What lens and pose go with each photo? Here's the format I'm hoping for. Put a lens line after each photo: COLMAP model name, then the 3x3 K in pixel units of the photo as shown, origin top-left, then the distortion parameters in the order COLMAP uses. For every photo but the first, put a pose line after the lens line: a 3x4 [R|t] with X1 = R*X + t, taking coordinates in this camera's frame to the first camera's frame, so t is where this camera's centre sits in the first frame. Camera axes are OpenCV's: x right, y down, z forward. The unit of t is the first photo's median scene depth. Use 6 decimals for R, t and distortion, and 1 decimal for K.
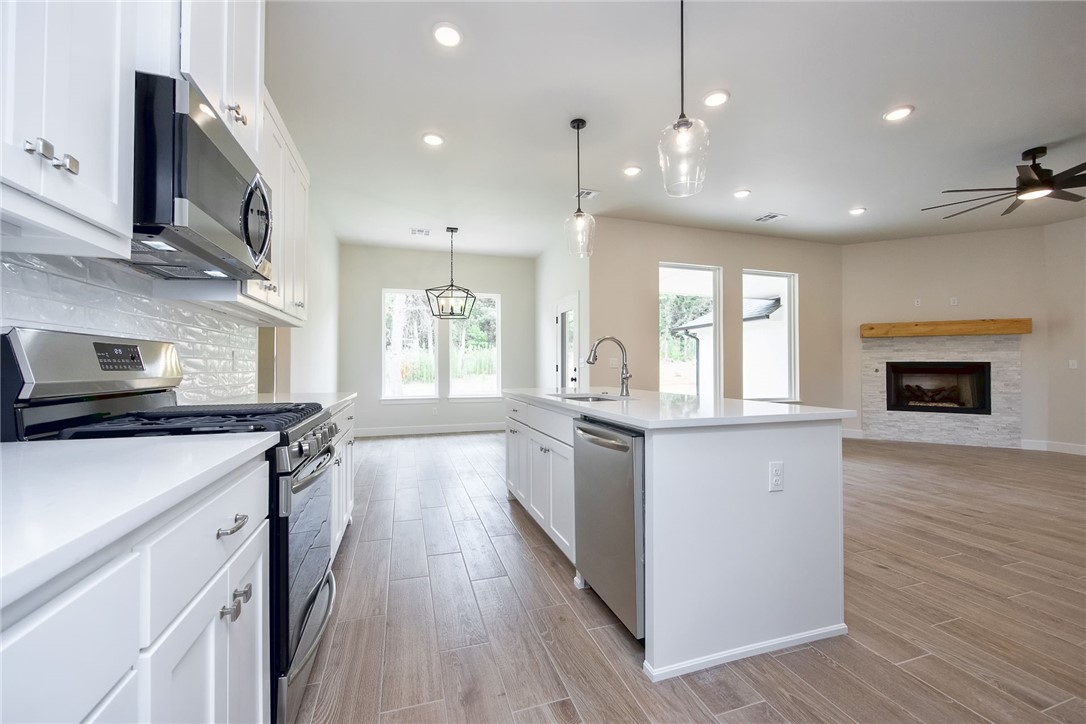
lens RADIAL K [[434.0, 0, 545.8], [0, 434.0, 361.6], [0, 0, 1]] dist [-0.004567, 0.000935]
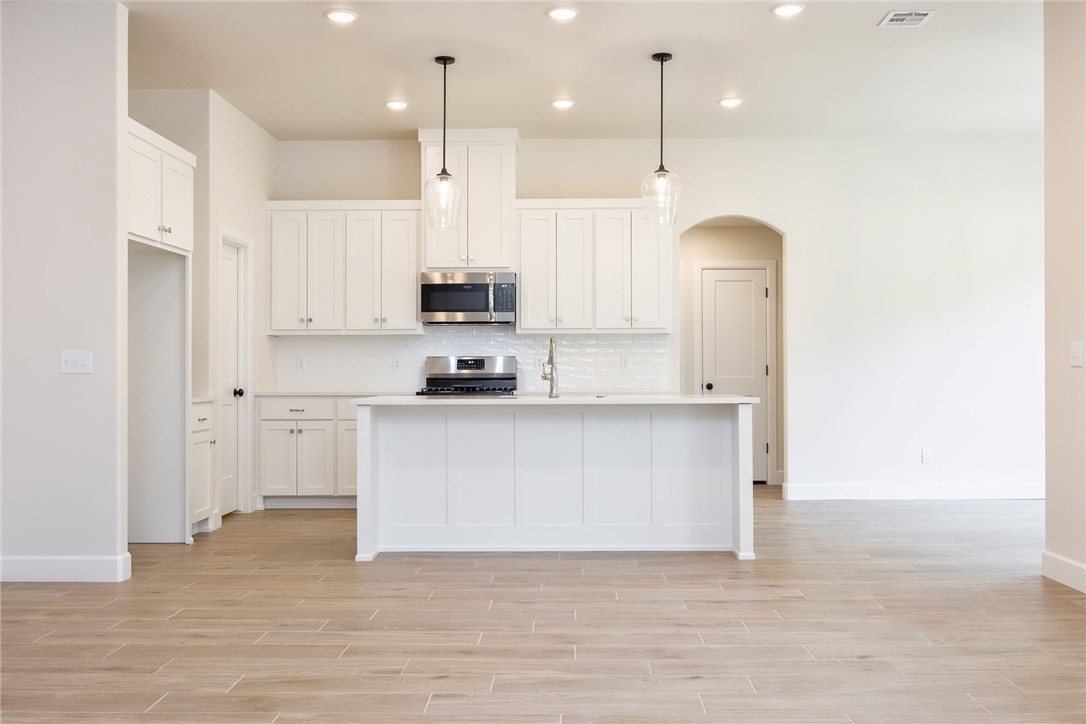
lens RADIAL K [[1025.8, 0, 545.2], [0, 1025.8, 359.5], [0, 0, 1]] dist [0.004368, 0.000000]
pose [[-0.328895, -0.007614, -0.944336, 1.061841], [0.016159, 0.999776, -0.013689, 0.011994], [0.944228, -0.019762, -0.328698, 0.785367]]
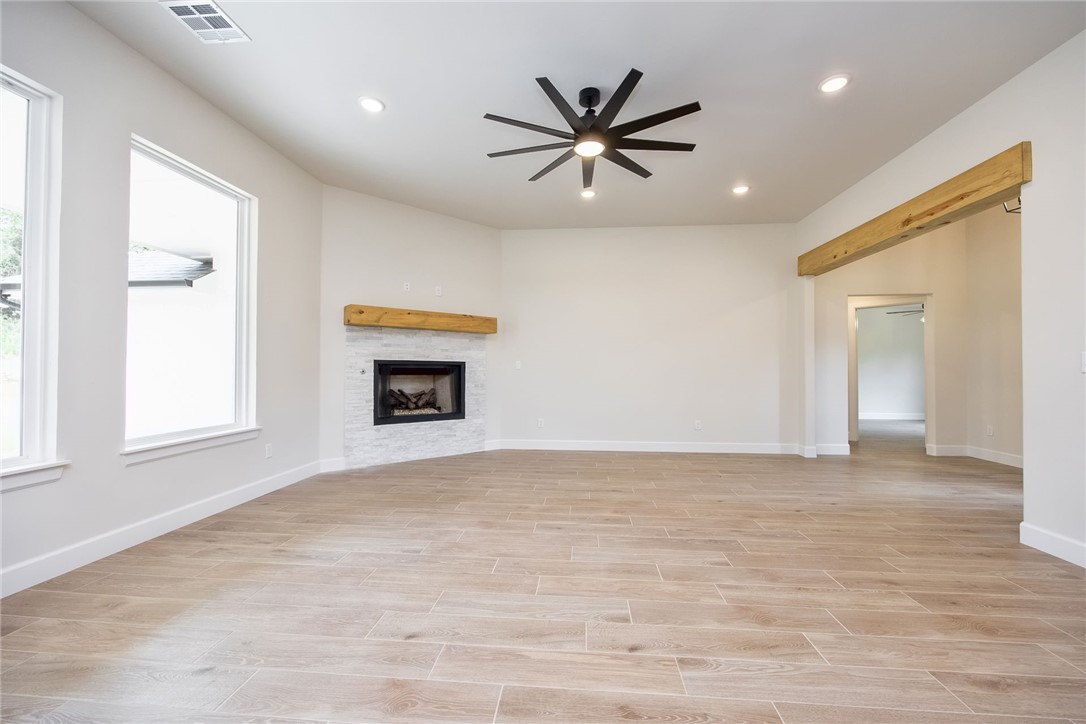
lens RADIAL K [[434.0, 0, 544.8], [0, 434.0, 360.7], [0, 0, 1]] dist [-0.004567, 0.000935]
pose [[0.389464, 0.016443, 0.920895, 0.232430], [-0.014617, 0.999825, -0.011671, 0.006722], [-0.920925, -0.008916, 0.389637, 0.474327]]
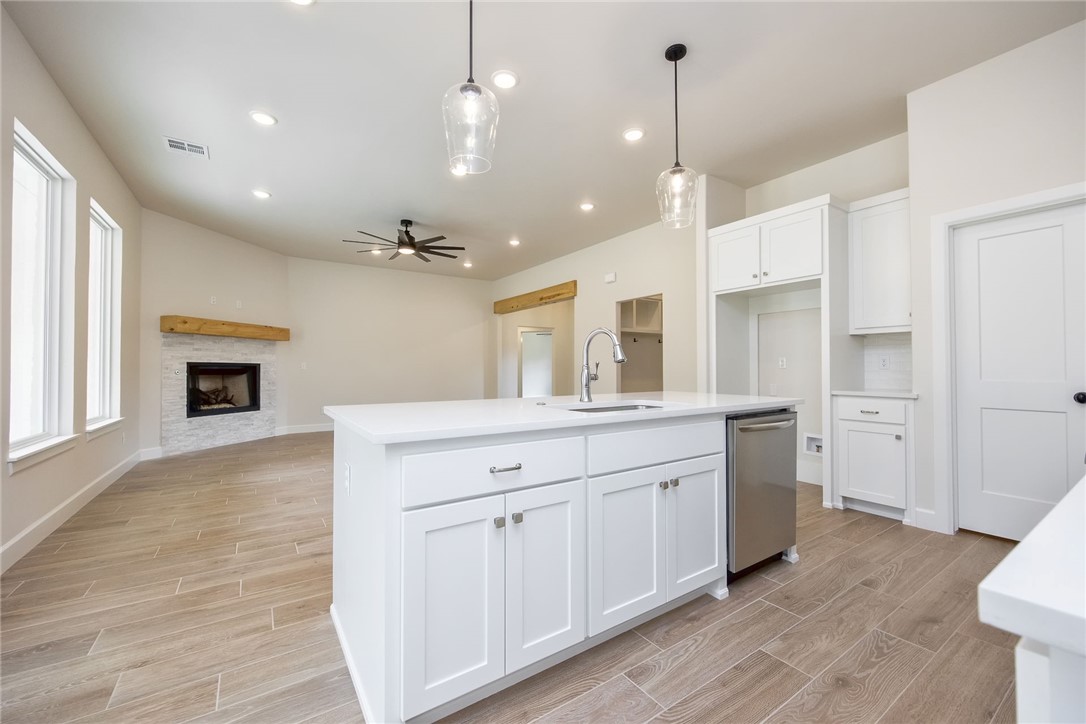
lens RADIAL K [[434.0, 0, 545.1], [0, 434.0, 361.6], [0, 0, 1]] dist [-0.004567, 0.000935]
pose [[-0.276190, 0.014179, 0.960998, -0.264669], [-0.010224, 0.999791, -0.017690, 0.008125], [-0.961049, -0.014711, -0.275988, 0.590794]]
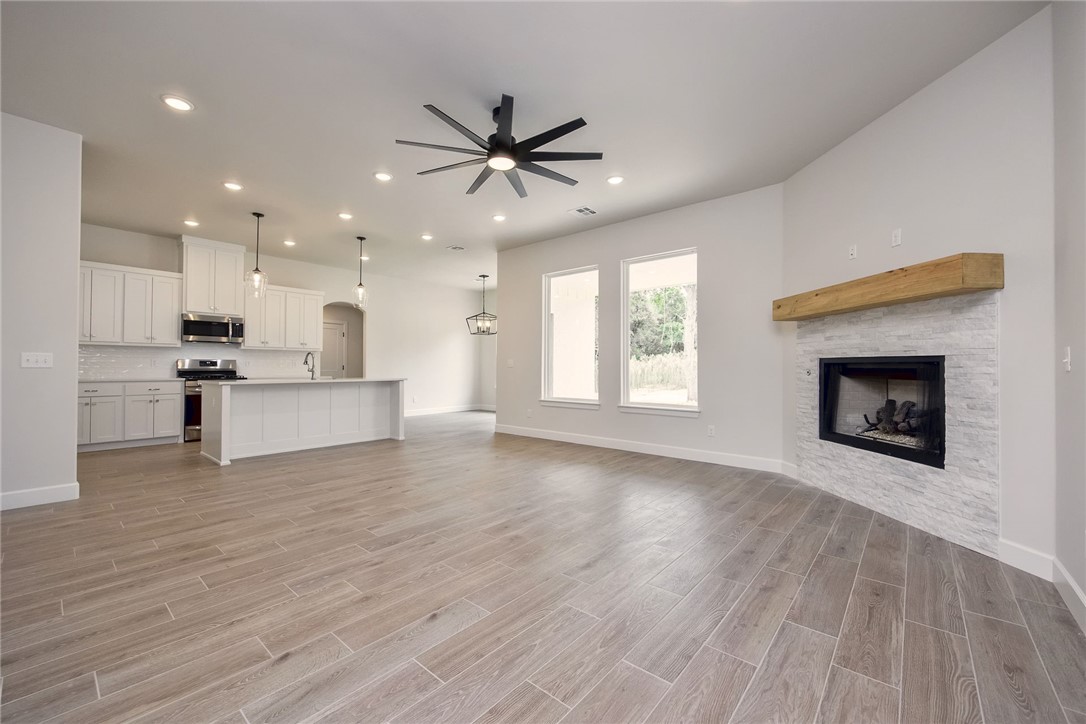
lens RADIAL K [[434.0, 0, 545.3], [0, 434.0, 361.4], [0, 0, 1]] dist [-0.004567, 0.000935]
pose [[0.521983, -0.010356, -0.852893, 1.186880], [0.008310, 0.999941, -0.007055, 0.006968], [0.852915, -0.003405, 0.522038, 0.389053]]
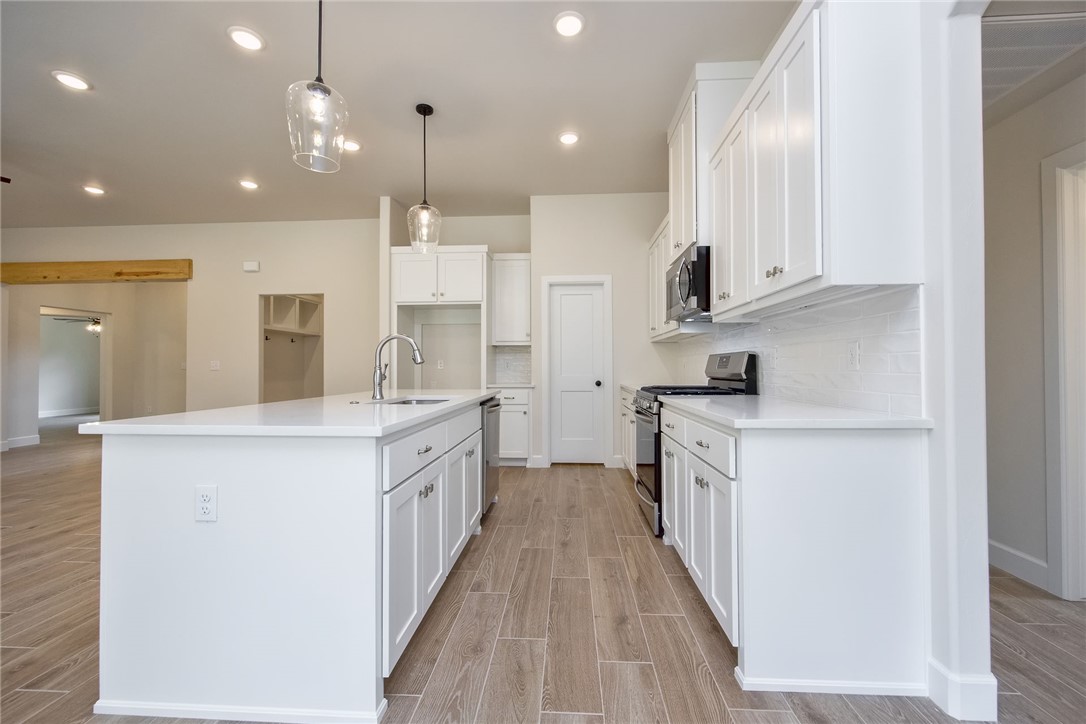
lens RADIAL K [[434.0, 0, 545.3], [0, 434.0, 362.4], [0, 0, 1]] dist [-0.004567, 0.000935]
pose [[-0.932802, 0.007260, 0.360315, -0.213788], [-0.001618, 0.999703, -0.024331, 0.010513], [-0.360384, -0.023279, -0.932513, 0.781540]]
